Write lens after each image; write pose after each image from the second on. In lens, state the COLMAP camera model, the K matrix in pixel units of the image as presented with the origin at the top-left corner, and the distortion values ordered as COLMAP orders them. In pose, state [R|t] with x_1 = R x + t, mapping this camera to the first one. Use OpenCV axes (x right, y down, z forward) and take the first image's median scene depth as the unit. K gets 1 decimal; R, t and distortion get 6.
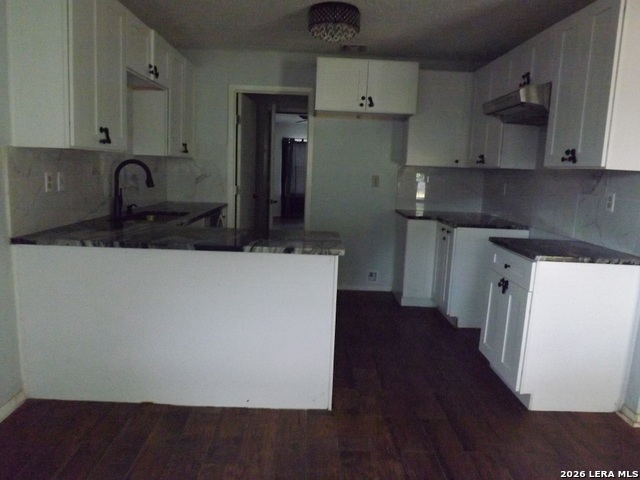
lens RADIAL K [[465.5, 0, 317.6], [0, 465.5, 241.5], [0, 0, 1]] dist [-0.042193, -0.000593]
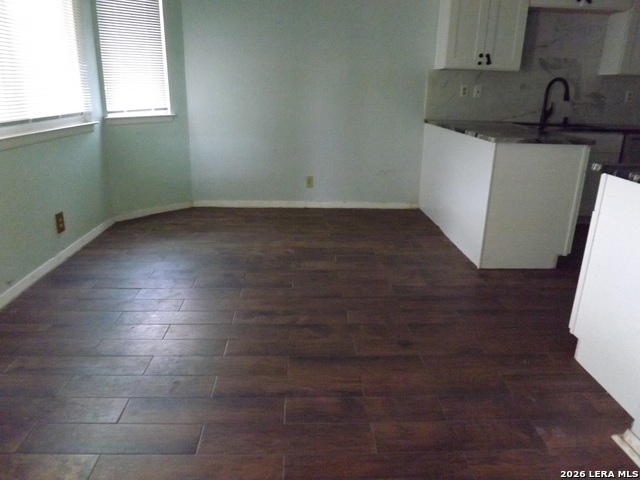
lens RADIAL K [[465.5, 0, 318.6], [0, 465.5, 240.8], [0, 0, 1]] dist [-0.042193, -0.000593]
pose [[0.025037, 0.277563, -0.960381, 0.785966], [-0.170534, 0.947787, 0.269477, 0.016318], [0.985034, 0.157031, 0.071064, 0.300067]]
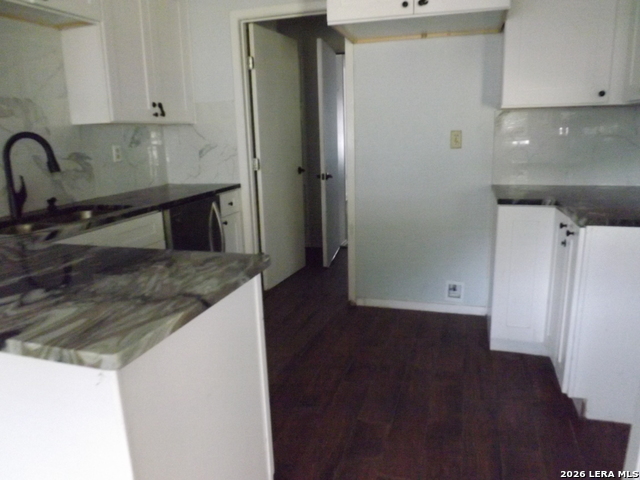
lens RADIAL K [[465.5, 0, 320.5], [0, 465.5, 239.3], [0, 0, 1]] dist [-0.042193, -0.000593]
pose [[0.946937, 0.004141, -0.321392, 0.186660], [0.018267, 0.997607, 0.066676, -0.052198], [0.320899, -0.069009, 0.944596, 0.442307]]
